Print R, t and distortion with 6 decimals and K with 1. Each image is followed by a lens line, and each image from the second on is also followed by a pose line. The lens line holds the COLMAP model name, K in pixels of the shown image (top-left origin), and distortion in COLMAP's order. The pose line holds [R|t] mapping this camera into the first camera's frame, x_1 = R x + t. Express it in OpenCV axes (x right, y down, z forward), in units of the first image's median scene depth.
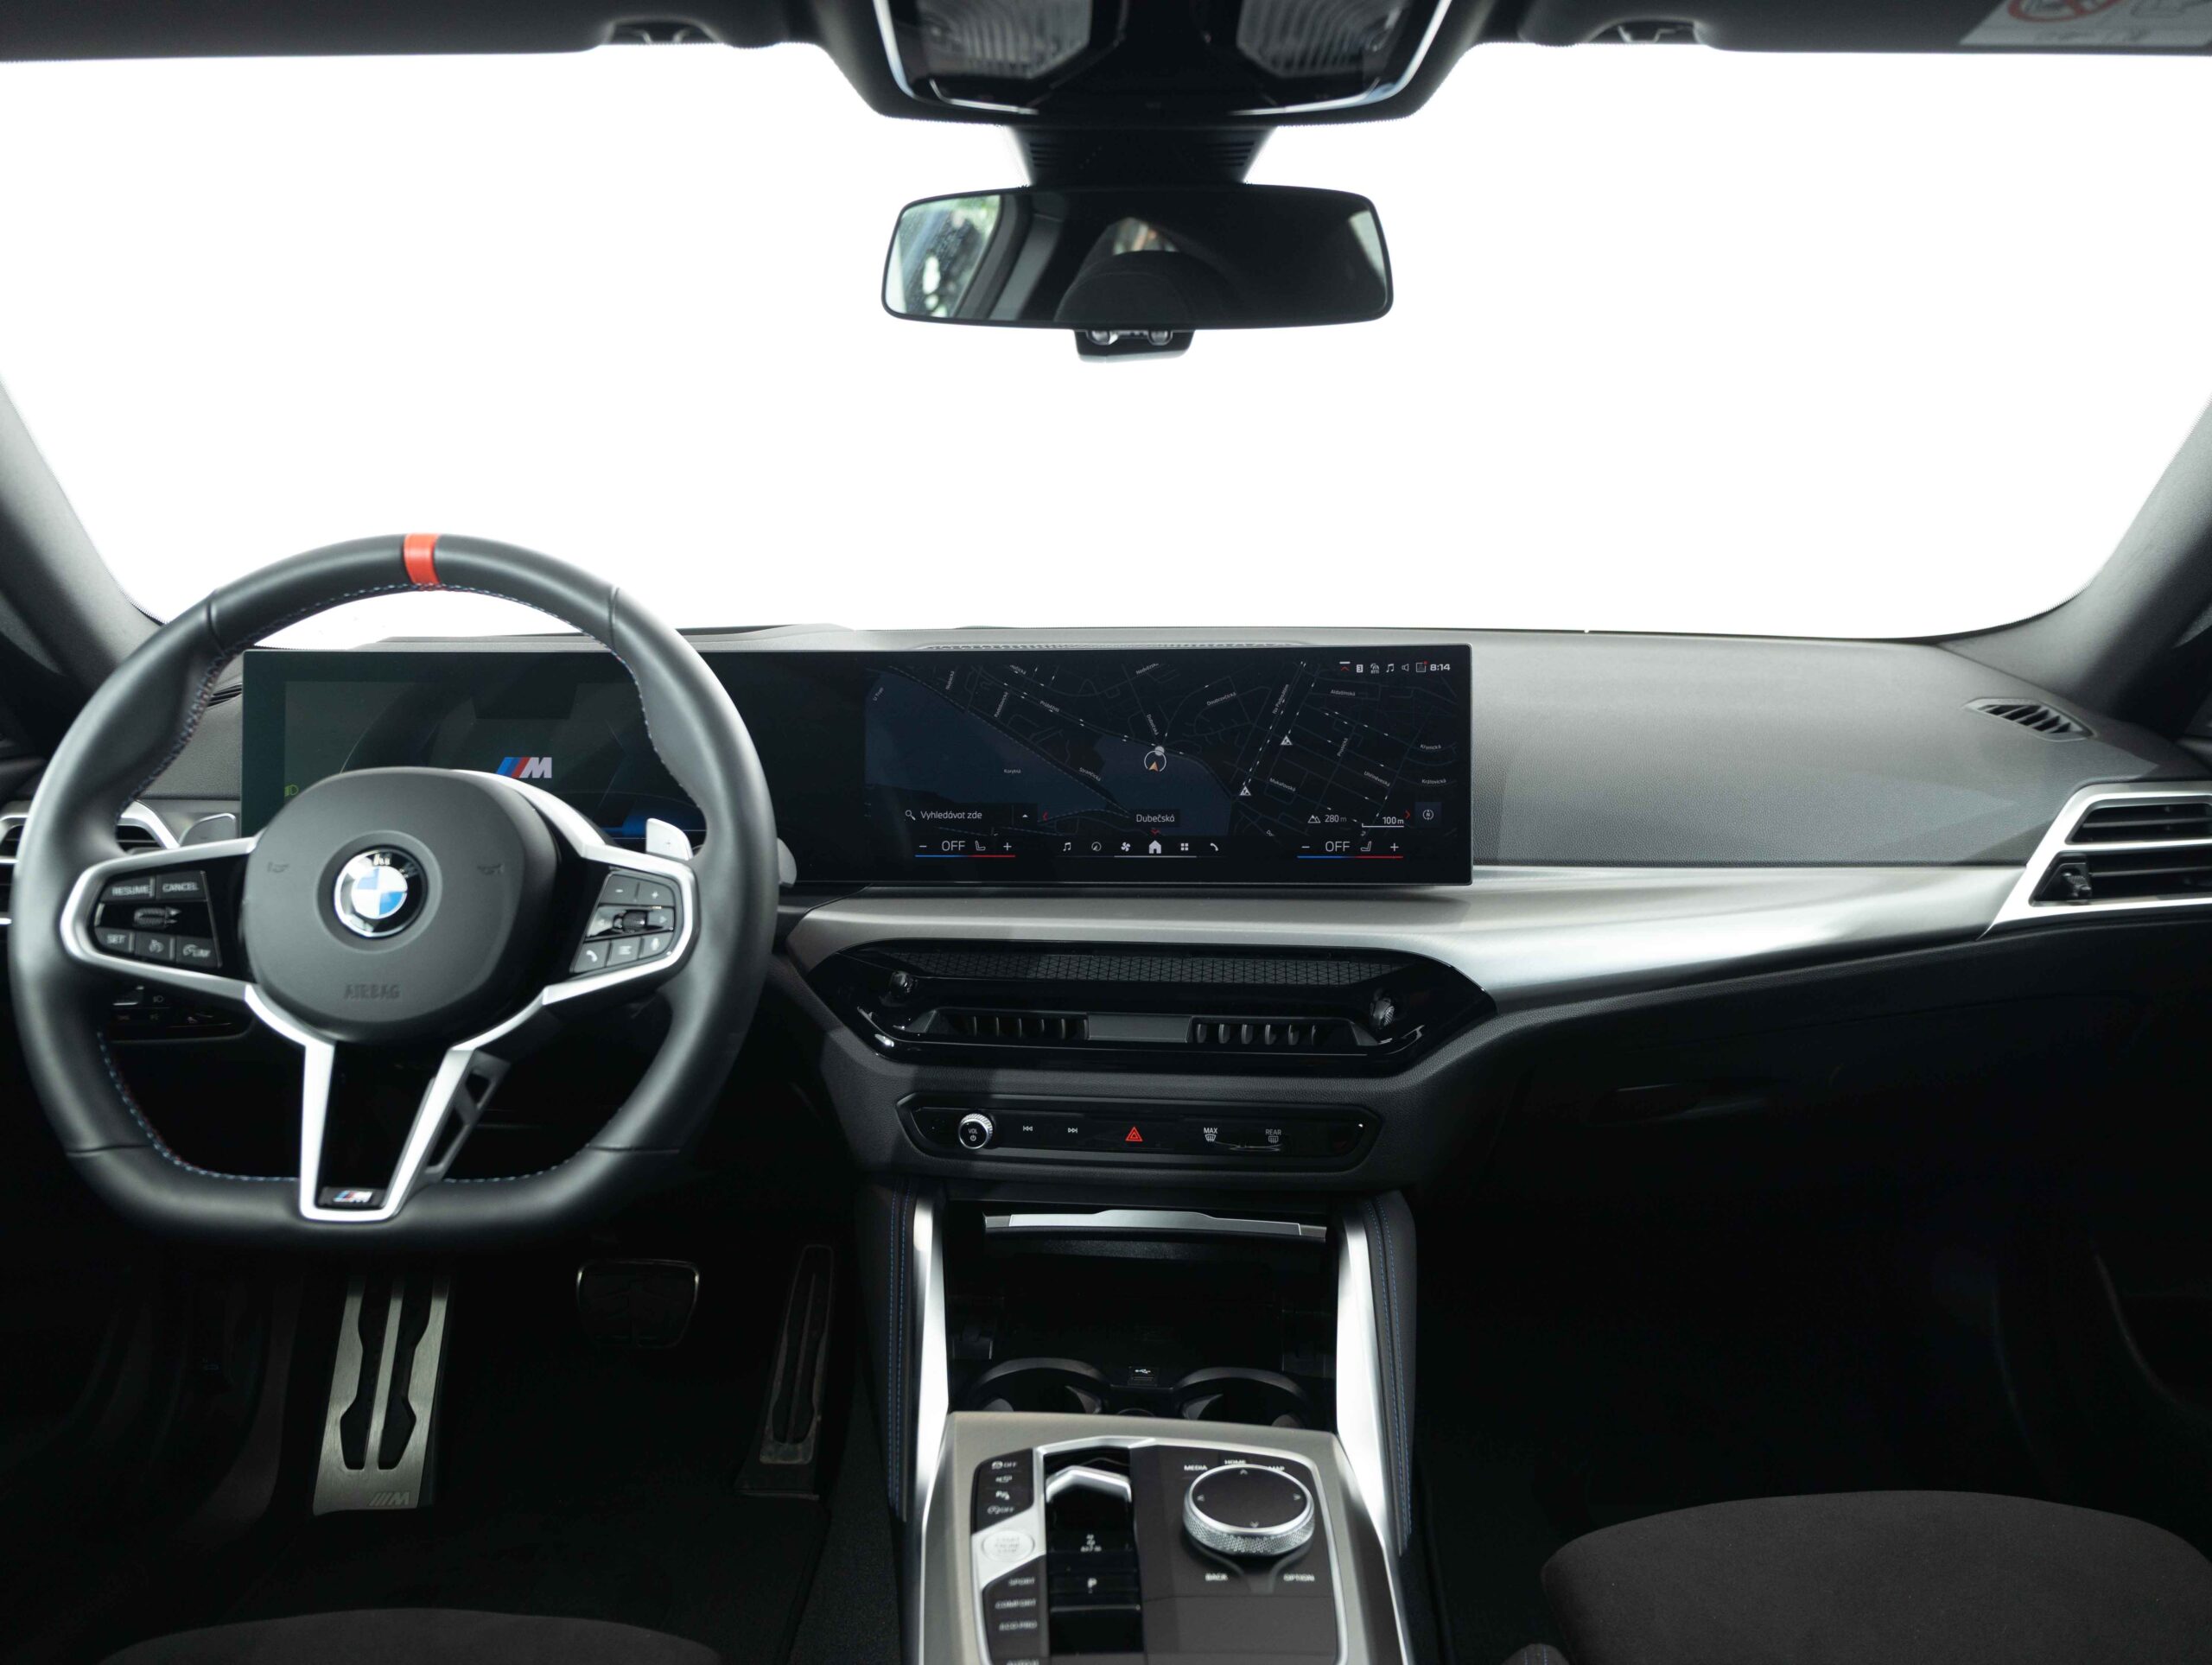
lens RADIAL K [[1682.5, 0, 1096.9], [0, 1682.5, 820.1], [0, 0, 1]] dist [0.001701, -0.047500]
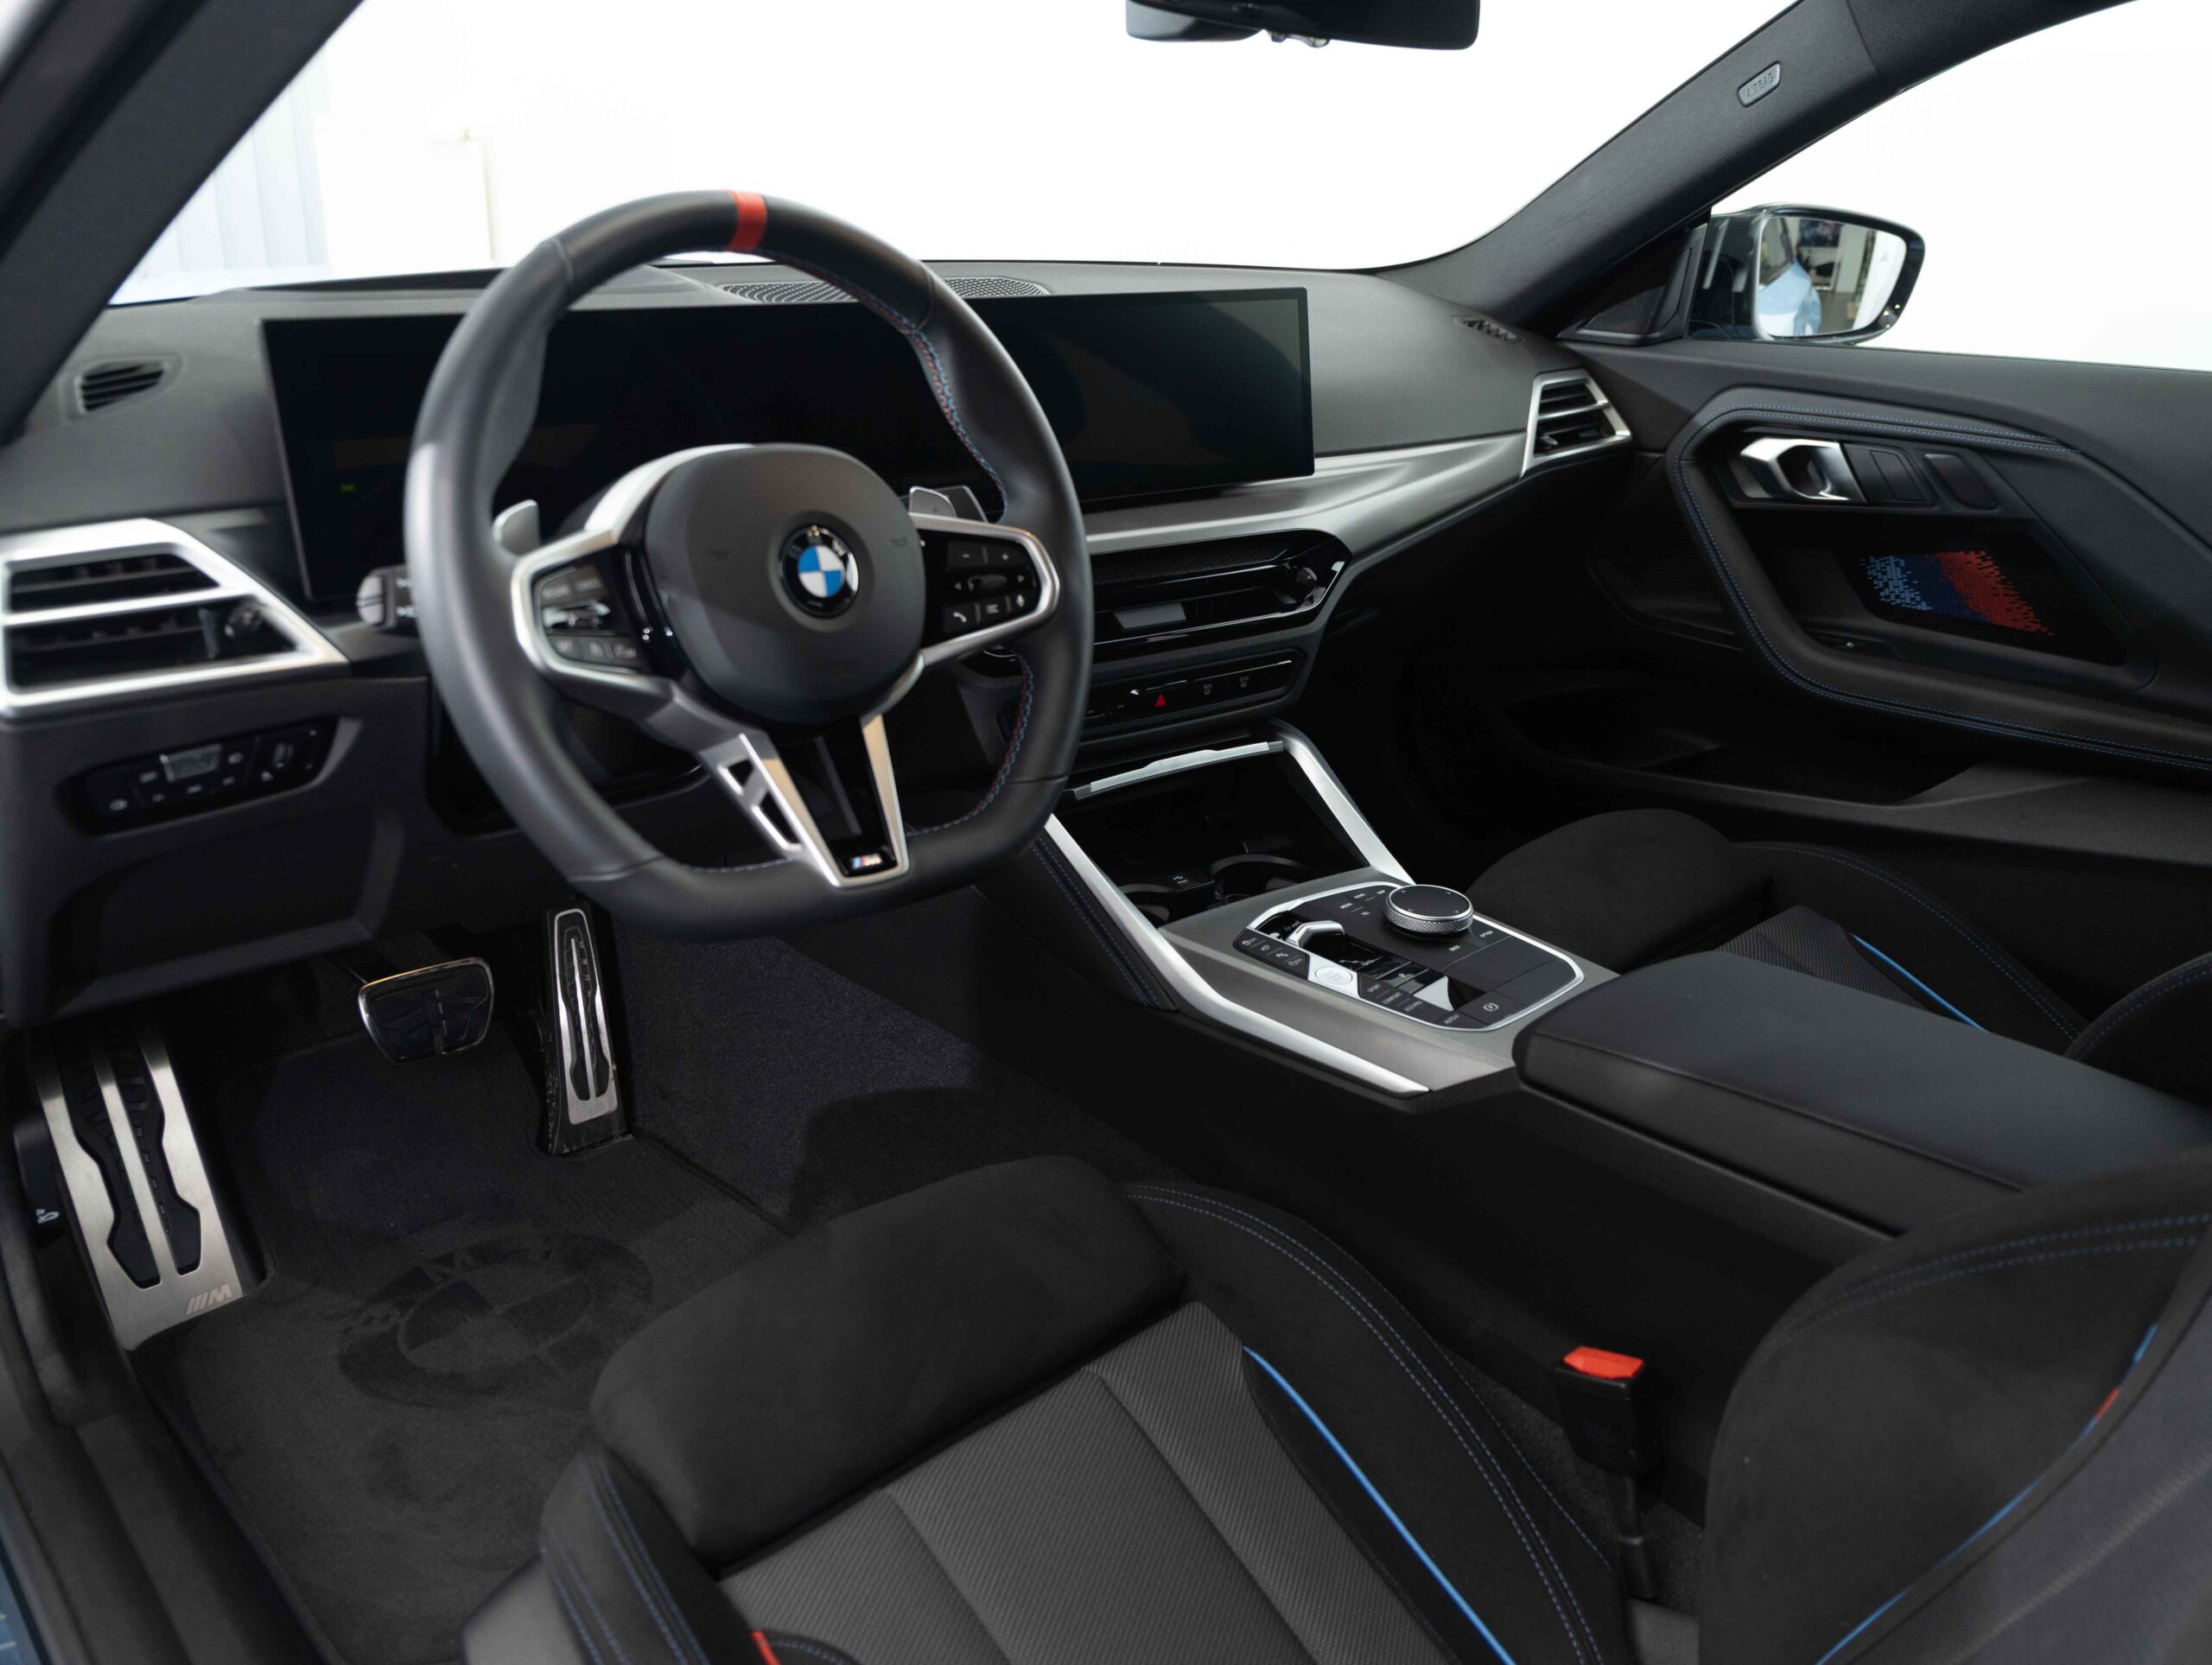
lens RADIAL K [[1682.5, 0, 1096.9], [0, 1682.5, 820.1], [0, 0, 1]] dist [0.001701, -0.047500]
pose [[0.744894, -0.215489, 0.631425, -0.784241], [0.066547, 0.965682, 0.251057, -0.041433], [-0.663855, -0.144991, 0.733671, 0.094447]]
